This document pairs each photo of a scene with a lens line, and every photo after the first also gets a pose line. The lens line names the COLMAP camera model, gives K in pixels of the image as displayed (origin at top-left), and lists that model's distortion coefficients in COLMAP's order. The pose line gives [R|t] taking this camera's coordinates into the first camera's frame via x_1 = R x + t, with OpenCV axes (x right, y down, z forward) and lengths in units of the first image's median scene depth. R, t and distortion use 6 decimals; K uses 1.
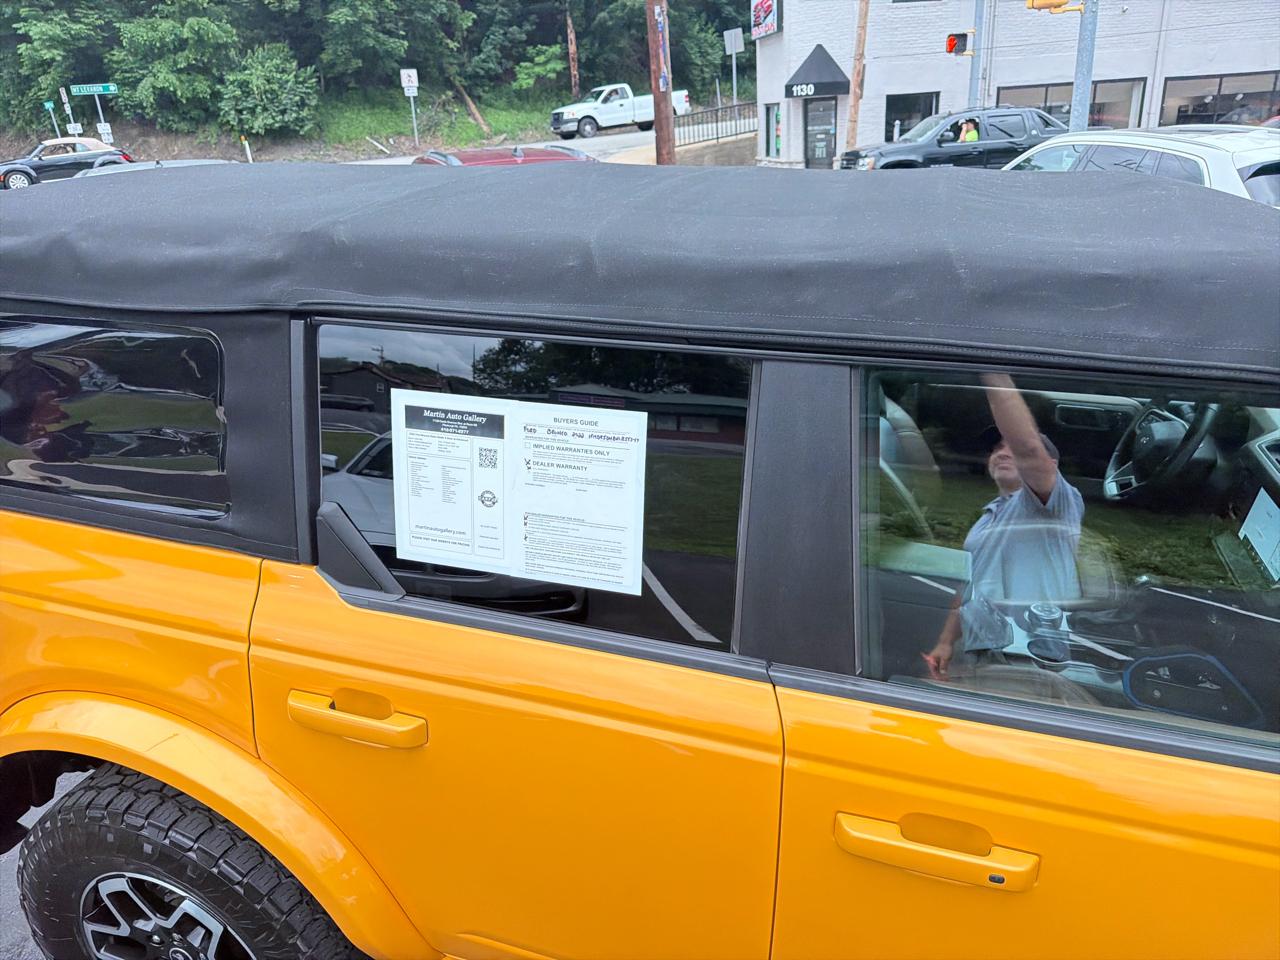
lens RADIAL K [[904.8, 0, 640.4], [0, 904.8, 472.8], [0, 0, 1]] dist [0.028820, -0.026926]
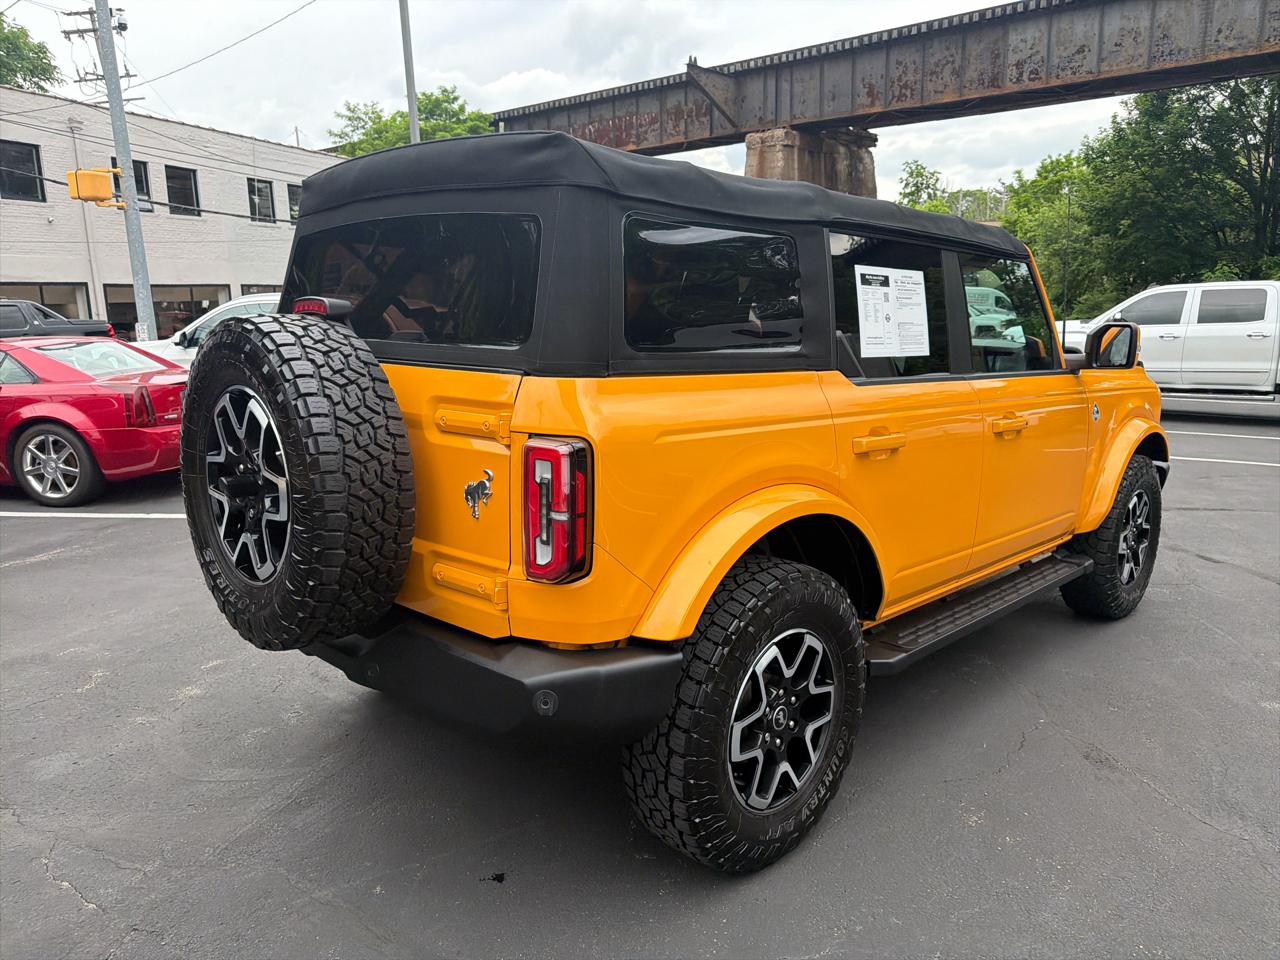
lens RADIAL K [[904.8, 0, 632.2], [0, 904.8, 475.8], [0, 0, 1]] dist [0.028820, -0.026926]
pose [[0.449278, -0.125034, 0.884599, -0.121276], [0.318082, 0.947661, -0.027602, 0.012695], [-0.834849, 0.293777, 0.465534, 0.033729]]
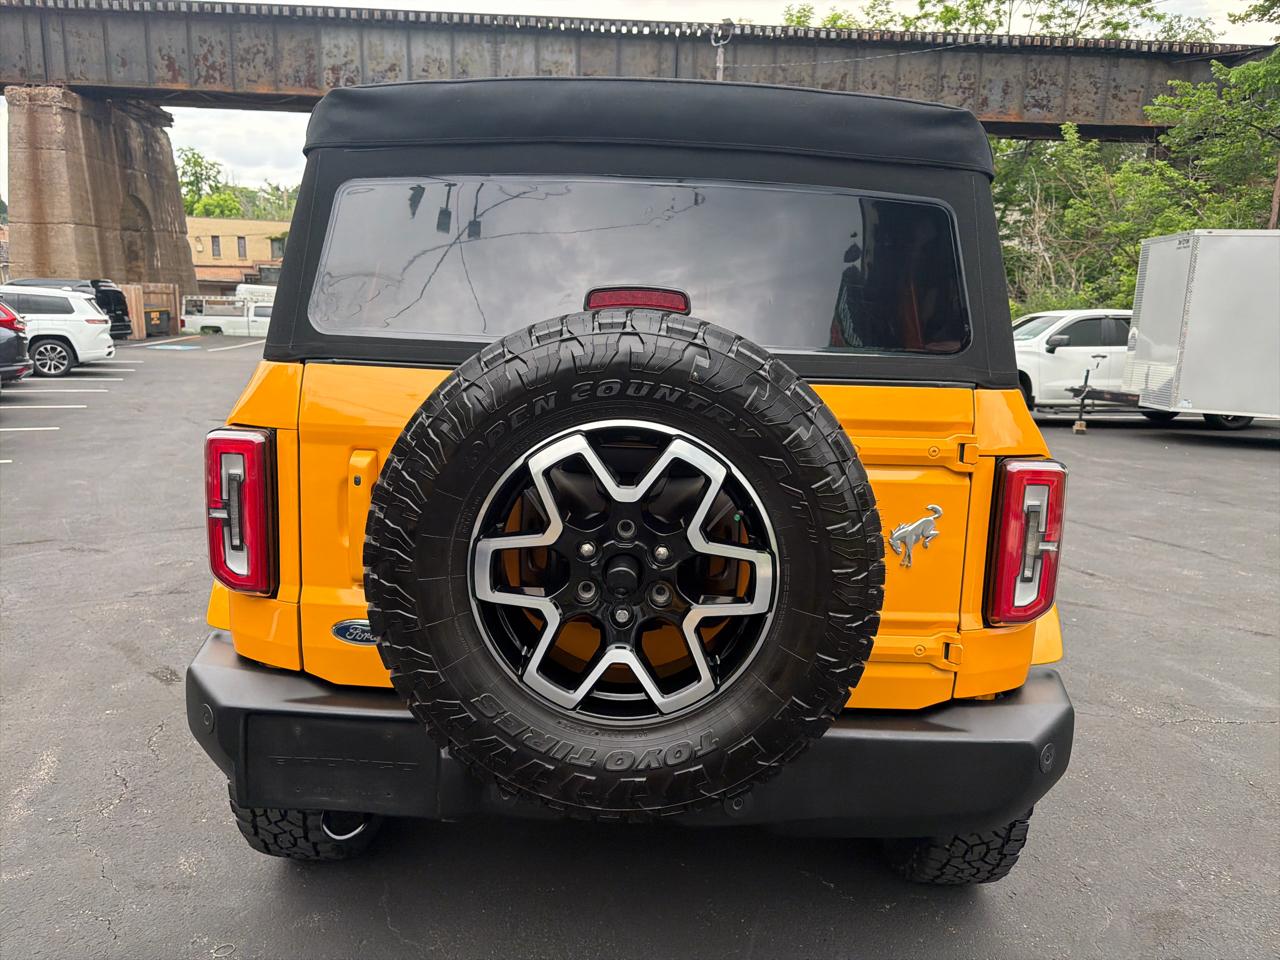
lens RADIAL K [[904.8, 0, 658.3], [0, 904.8, 501.7], [0, 0, 1]] dist [0.028820, -0.026926]
pose [[-0.308734, -0.155841, 0.938295, -0.142173], [0.349104, 0.899070, 0.264195, -0.013496], [-0.884765, 0.409128, -0.223169, 0.118282]]
